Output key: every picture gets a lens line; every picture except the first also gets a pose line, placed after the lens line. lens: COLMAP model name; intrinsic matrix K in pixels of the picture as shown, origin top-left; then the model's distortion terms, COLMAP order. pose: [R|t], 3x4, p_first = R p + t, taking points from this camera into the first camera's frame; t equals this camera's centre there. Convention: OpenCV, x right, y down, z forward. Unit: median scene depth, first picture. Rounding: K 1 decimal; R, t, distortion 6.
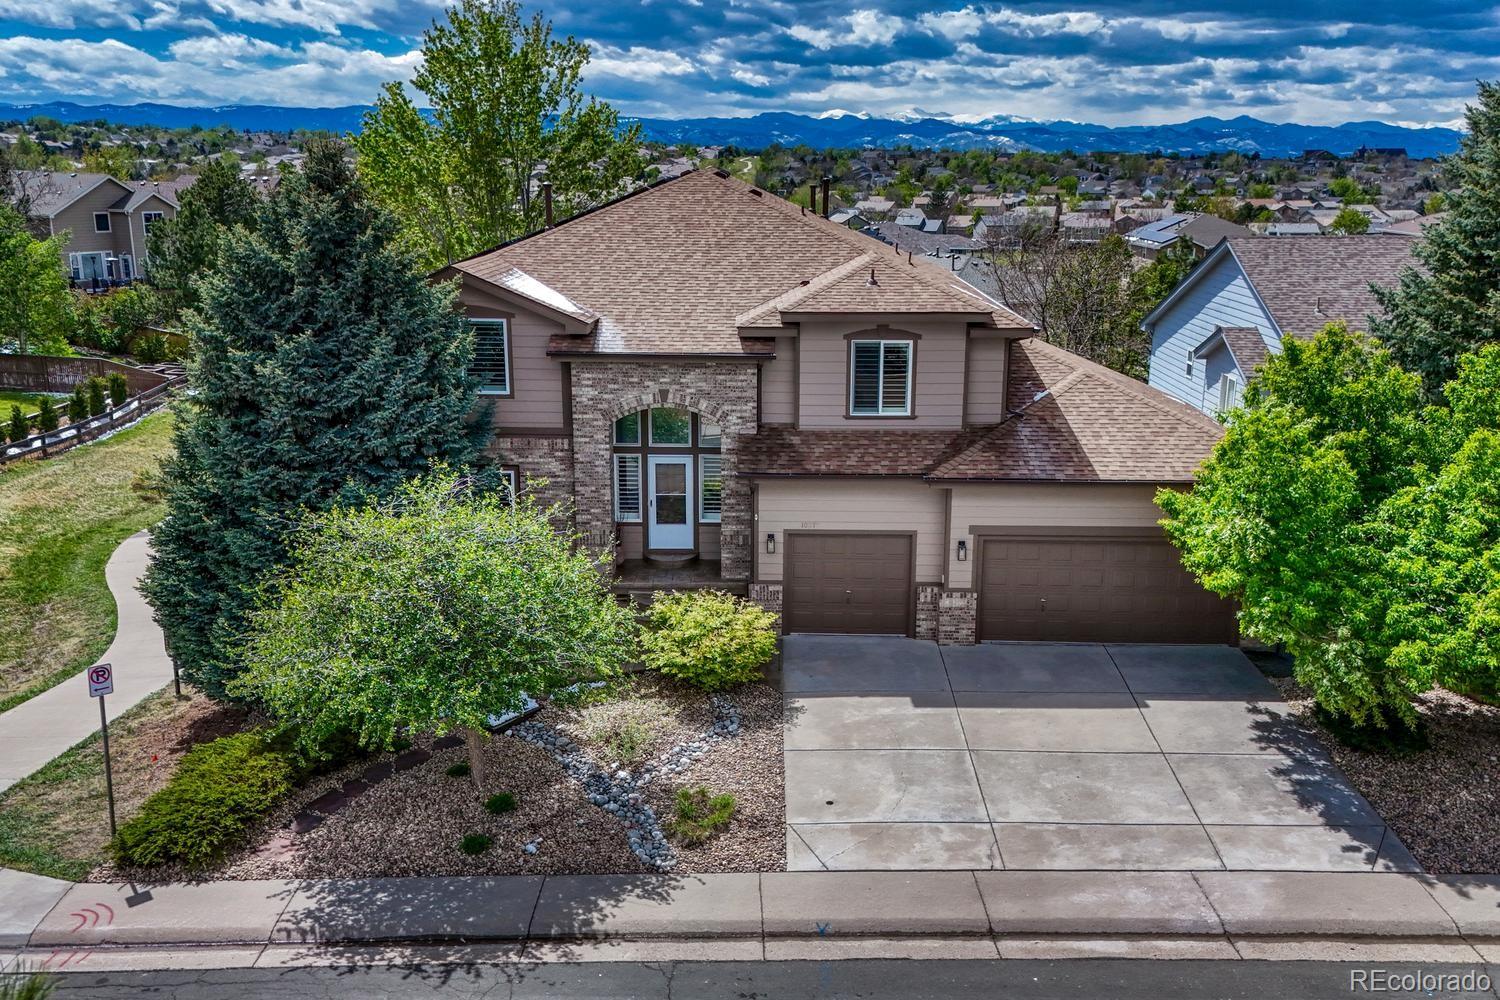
lens RADIAL K [[1306.2, 0, 777.6], [0, 1306.2, 493.2], [0, 0, 1]] dist [0.147885, -0.169979]
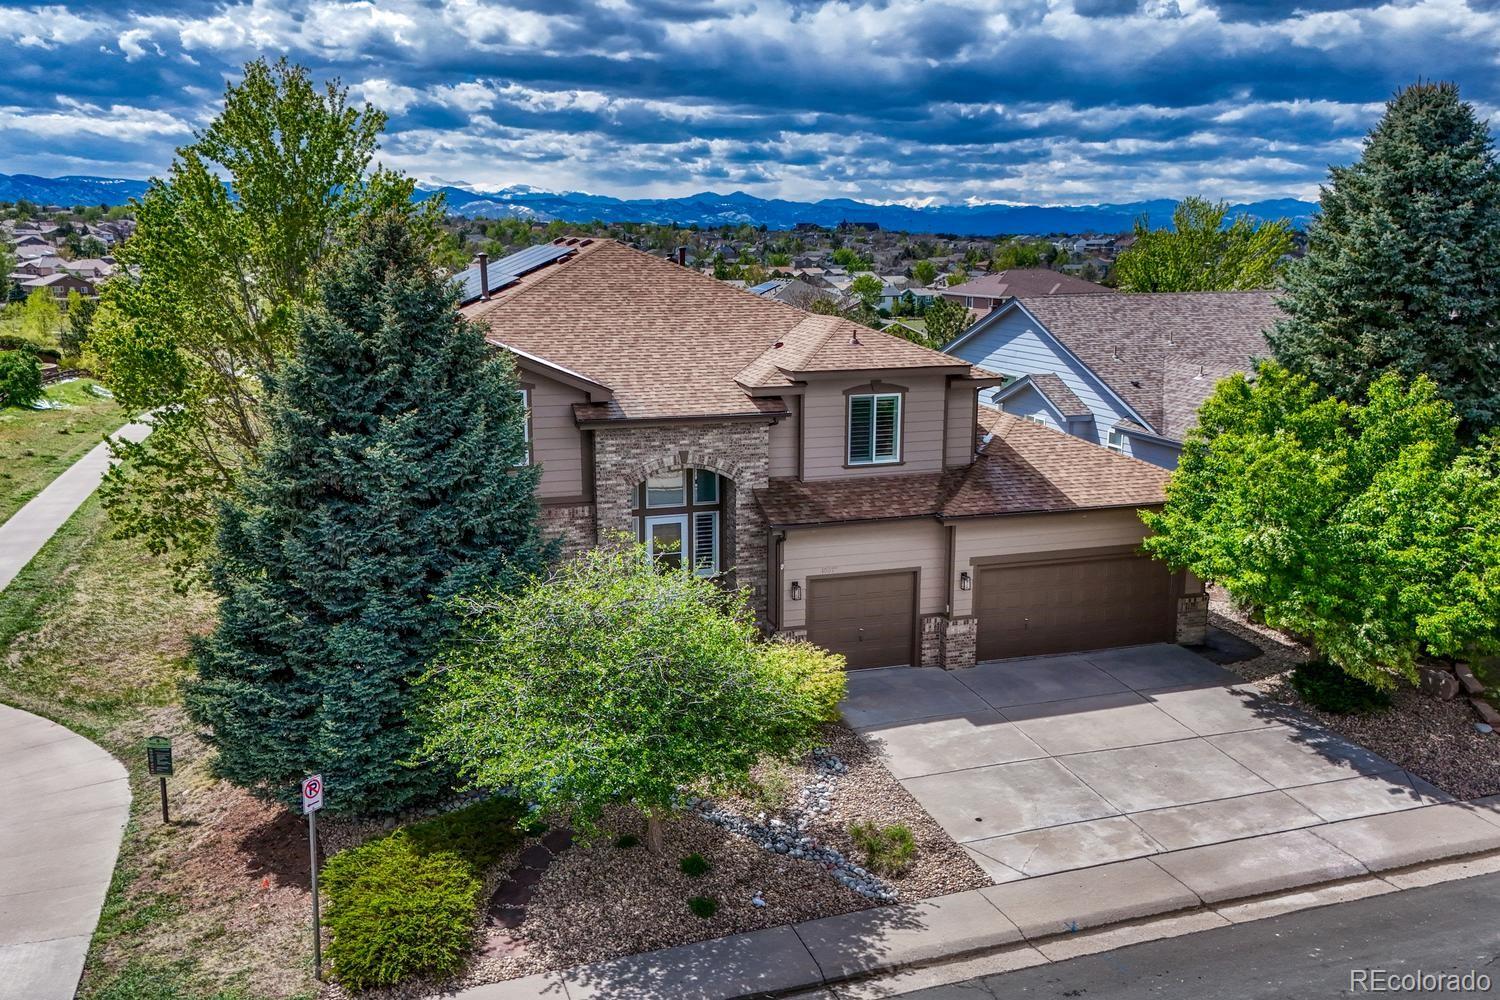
lens RADIAL K [[1277.9, 0, 750.0], [0, 1277.9, 500.0], [0, 0, 1]] dist [0.134045, -0.129490]
pose [[0.945641, -0.069873, 0.317618, -0.369593], [0.082318, 0.996269, -0.025915, -0.010974], [-0.314622, 0.050652, 0.947865, 0.033916]]
